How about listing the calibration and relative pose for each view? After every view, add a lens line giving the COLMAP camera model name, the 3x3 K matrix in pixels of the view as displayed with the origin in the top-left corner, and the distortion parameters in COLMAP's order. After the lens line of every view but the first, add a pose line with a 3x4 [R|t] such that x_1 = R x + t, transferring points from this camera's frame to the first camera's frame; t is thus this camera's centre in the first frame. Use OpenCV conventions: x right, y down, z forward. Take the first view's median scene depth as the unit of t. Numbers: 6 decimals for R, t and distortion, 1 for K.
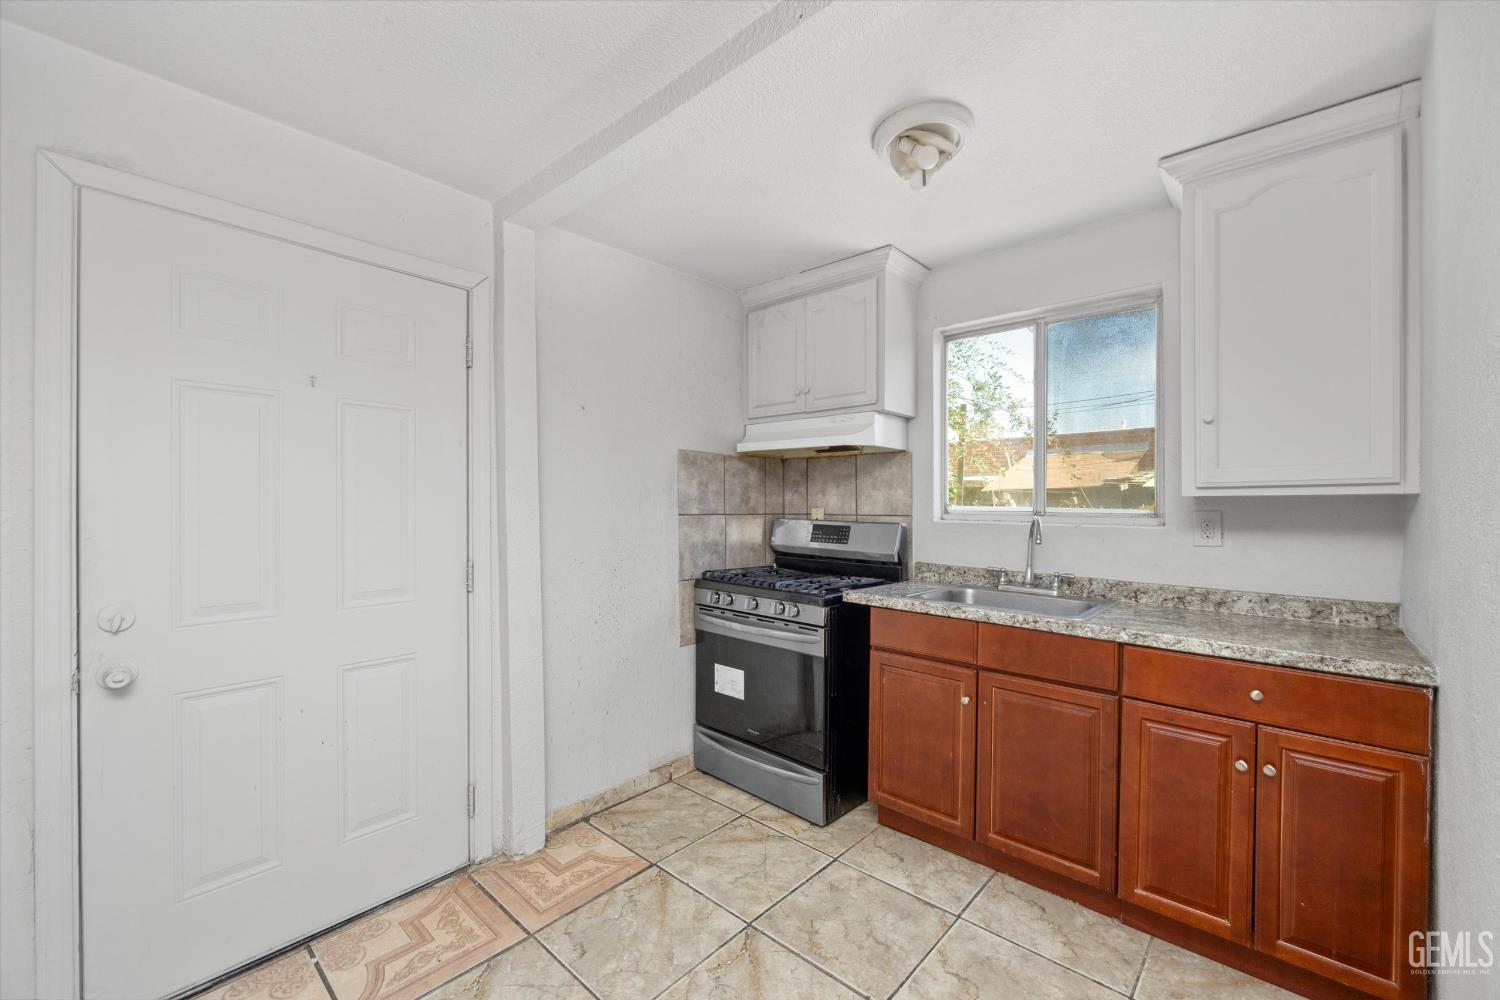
lens RADIAL K [[598.2, 0, 760.0], [0, 598.2, 507.7], [0, 0, 1]] dist [-0.001597, 0.000004]
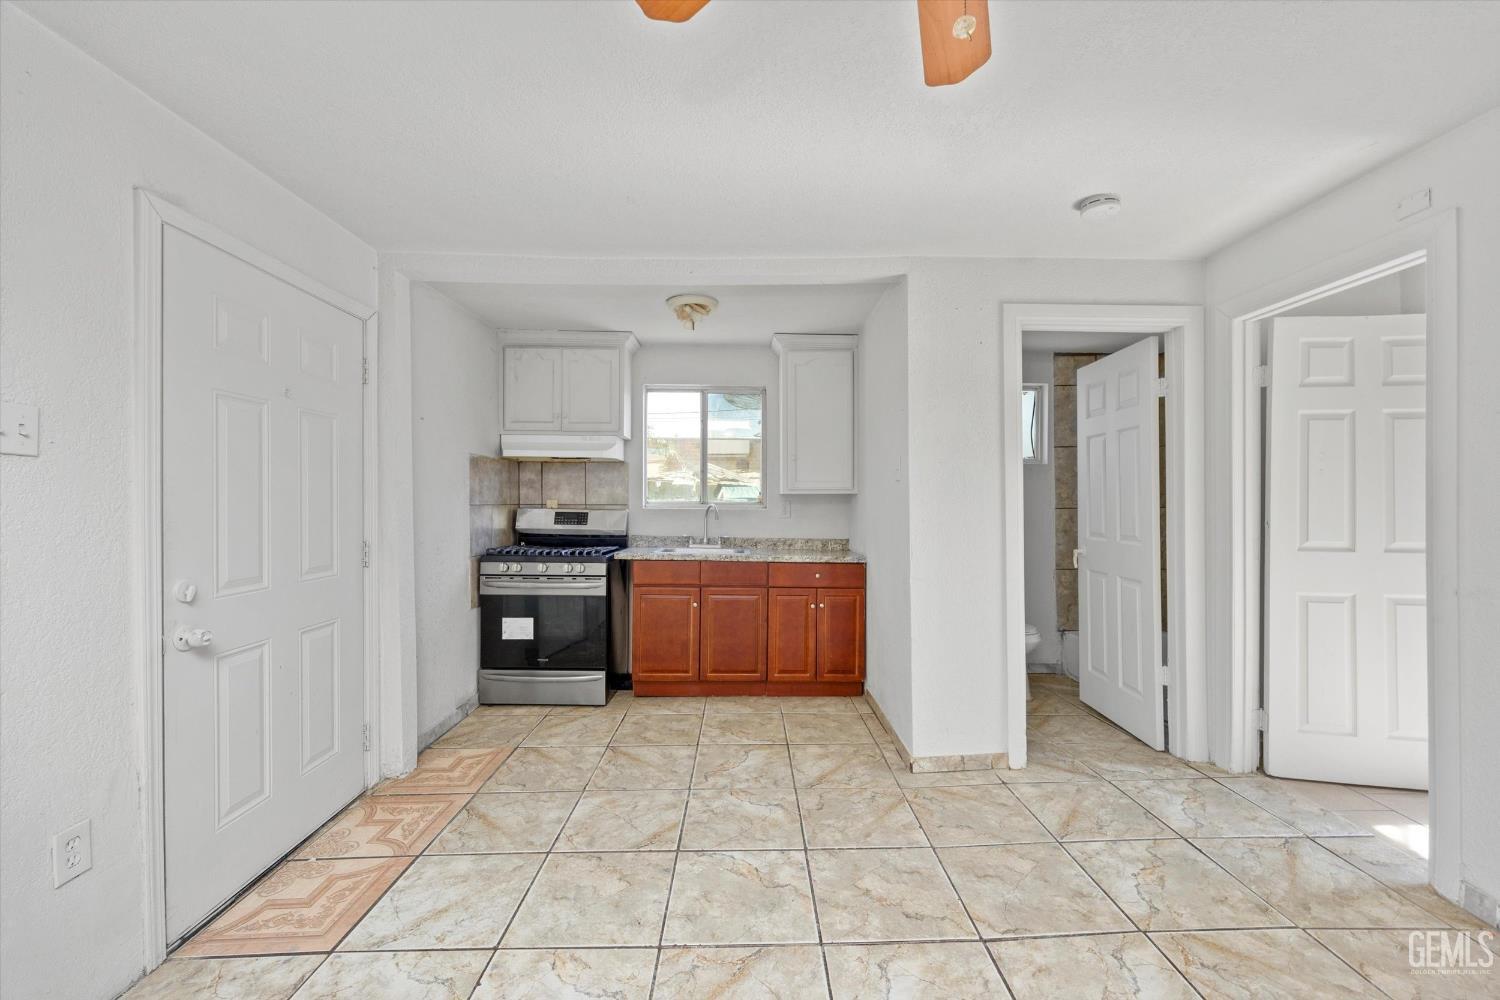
lens RADIAL K [[599.8, 0, 756.0], [0, 599.8, 499.5], [0, 0, 1]] dist [-0.002867, 0.000103]
pose [[0.729220, 0.000726, 0.684279, -0.619450], [0.001220, 0.999996, -0.002361, 0.004694], [-0.684278, 0.002557, 0.729216, -0.369446]]
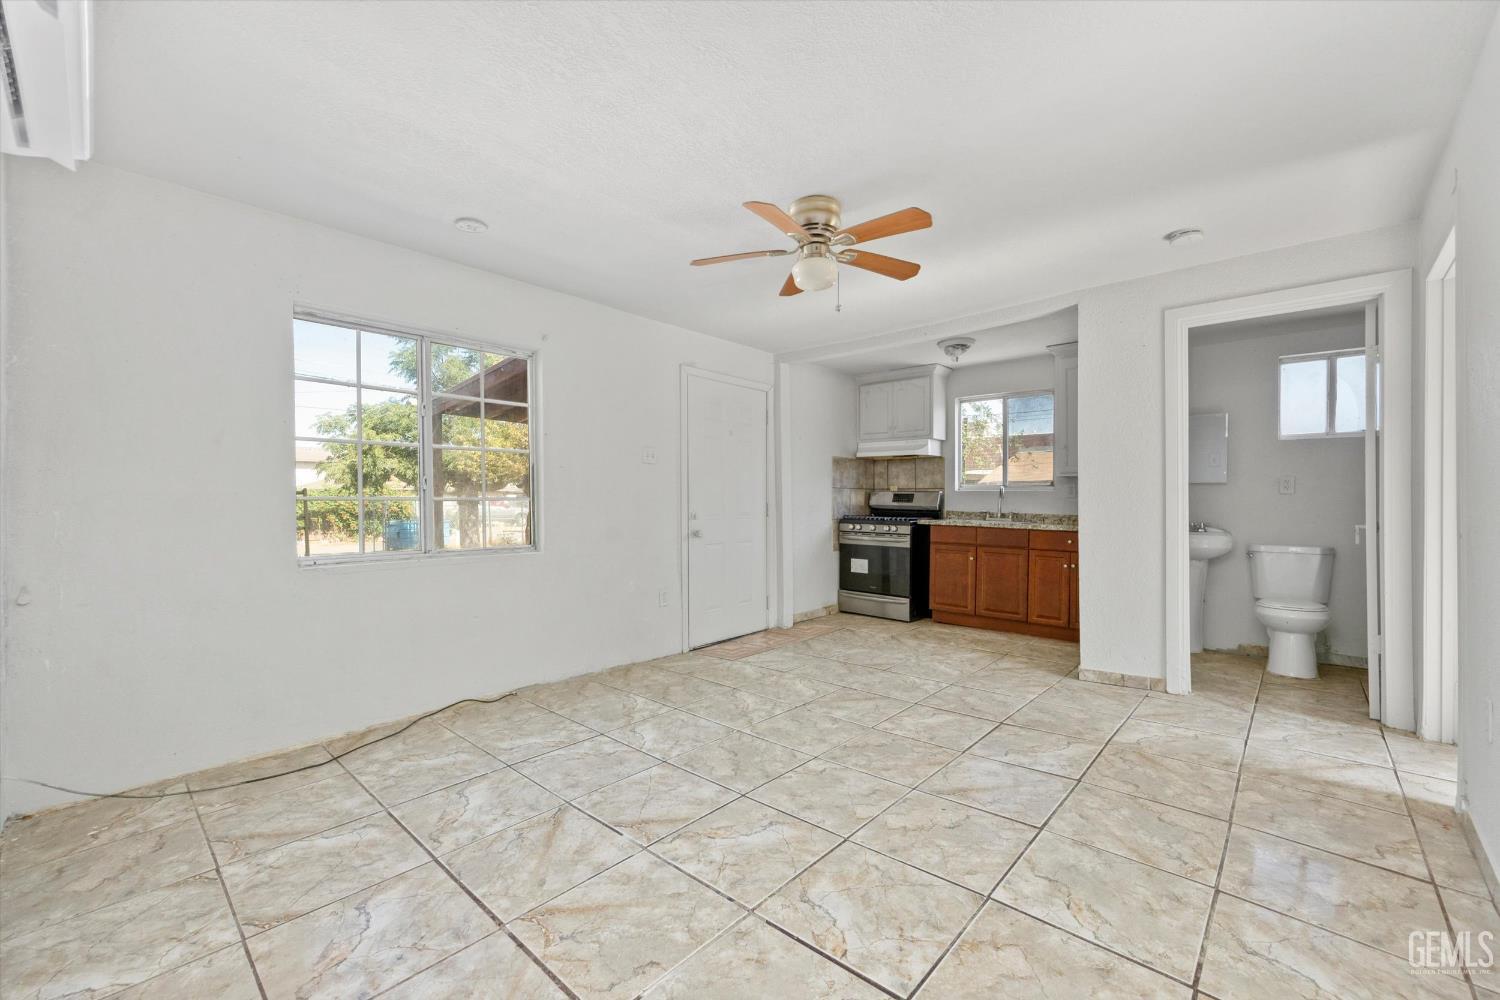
lens RADIAL K [[609.1, 0, 758.9], [0, 609.1, 506.8], [0, 0, 1]] dist [-0.003131, -0.000490]
pose [[0.999967, -0.000643, 0.008125, -0.451868], [0.000595, 0.999982, 0.005932, 0.072324], [-0.008129, -0.005927, 0.999949, -1.226580]]
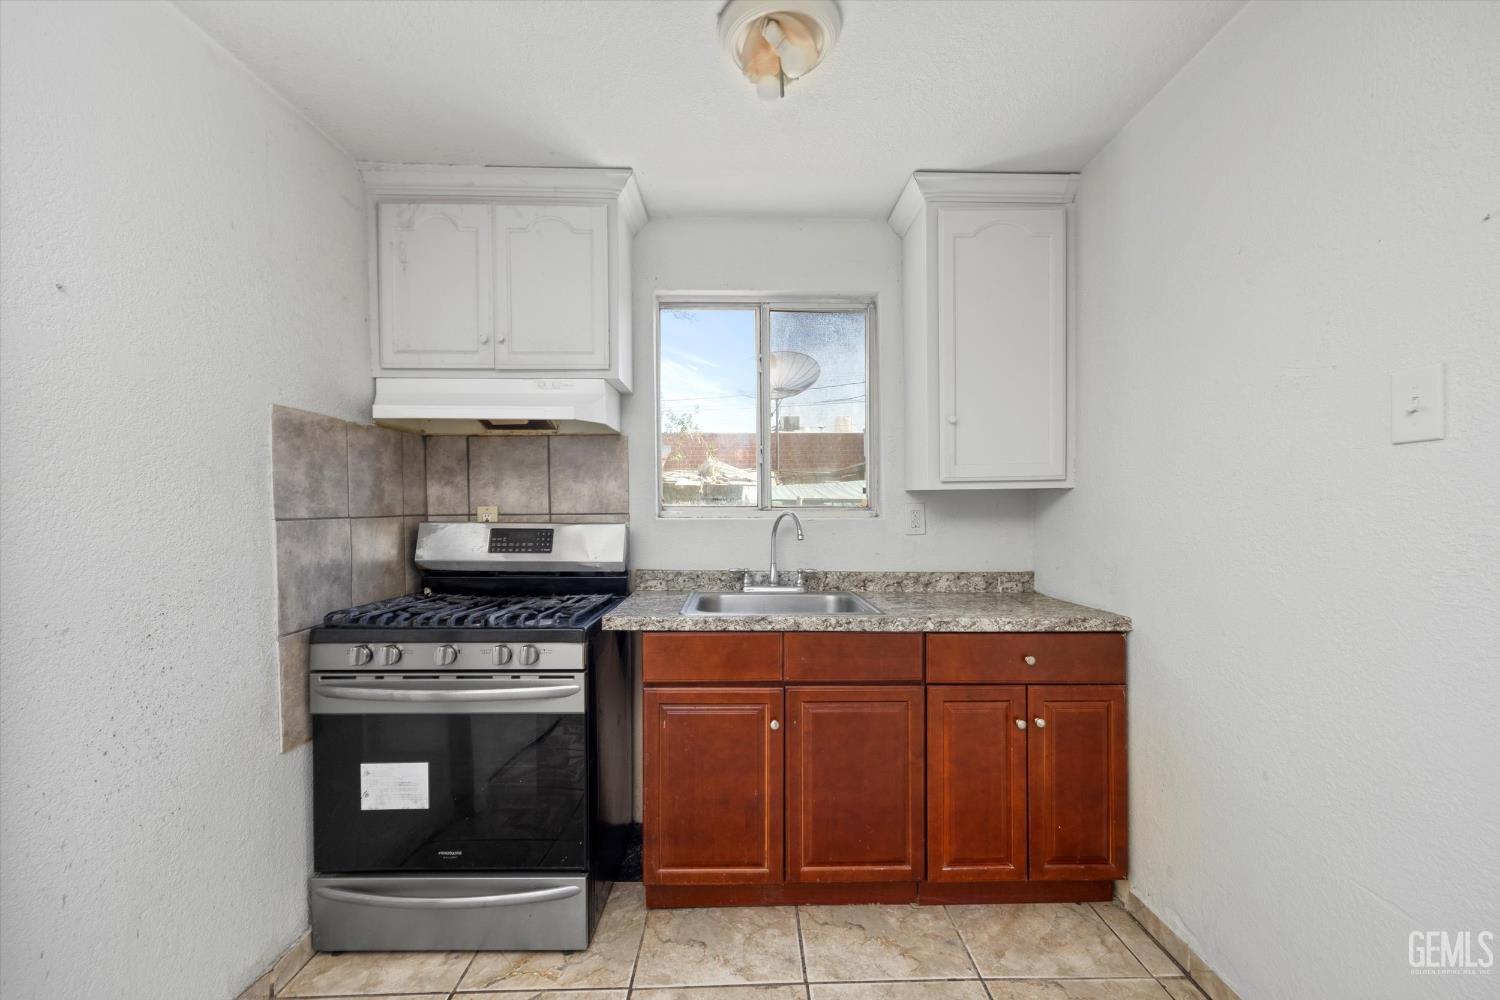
lens RADIAL K [[623.4, 0, 754.1], [0, 623.4, 509.5], [0, 0, 1]] dist [0.006782, 0.000029]
pose [[0.732583, -0.015309, 0.680506, -0.228996], [0.012126, 0.999882, 0.009439, 0.002121], [-0.680570, 0.001337, 0.732682, 0.289010]]
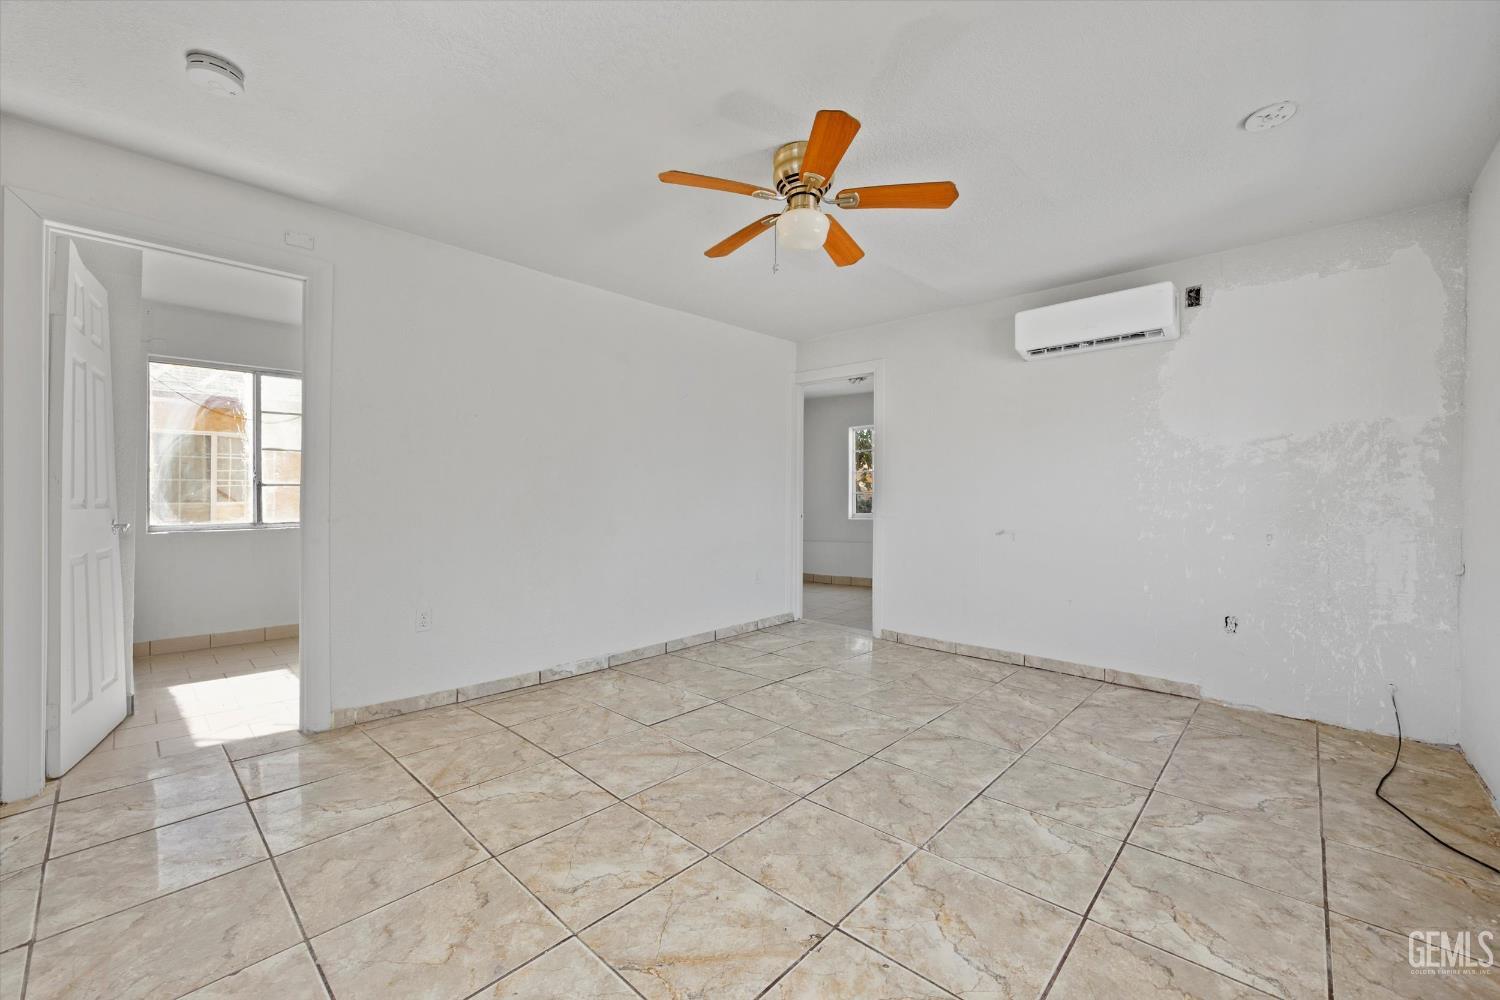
lens RADIAL K [[599.8, 0, 756.0], [0, 599.8, 499.5], [0, 0, 1]] dist [-0.002867, 0.000103]
pose [[-0.999928, 0.004430, 0.011191, -0.291430], [0.004495, 0.999973, 0.005787, 0.074453], [-0.011165, 0.005837, -0.999921, 0.650627]]
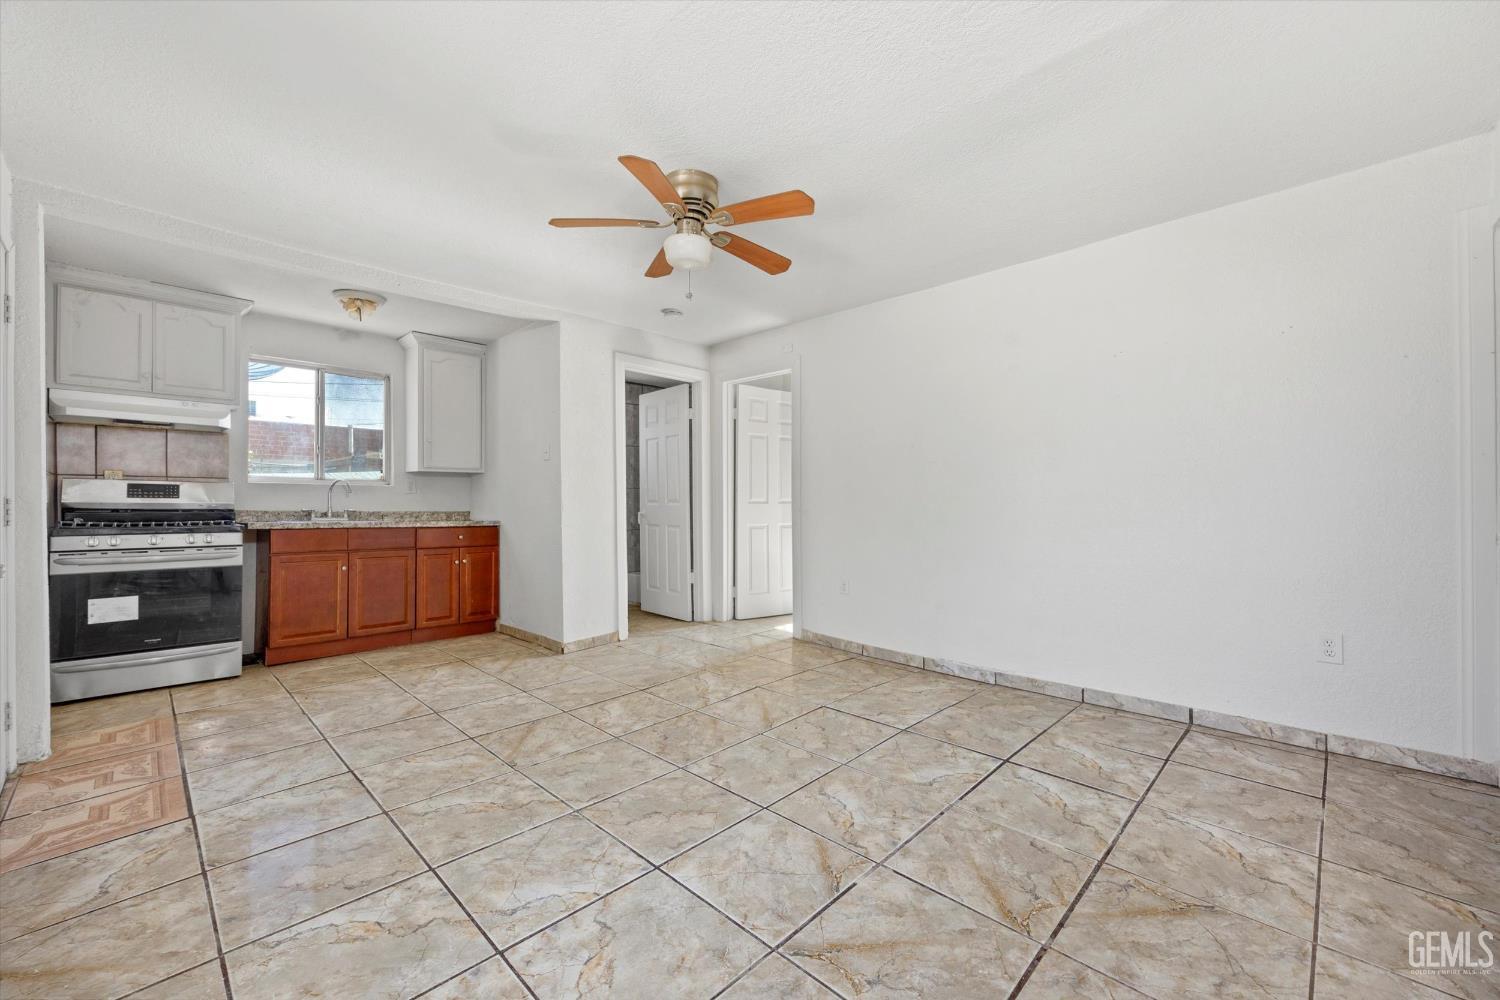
lens RADIAL K [[599.8, 0, 756.0], [0, 599.8, 499.5], [0, 0, 1]] dist [-0.002867, 0.000103]
pose [[0.031796, 0.001883, 0.999493, -1.287225], [0.004360, 0.999988, -0.002022, 0.082467], [-0.999485, 0.004422, 0.031788, -0.348261]]
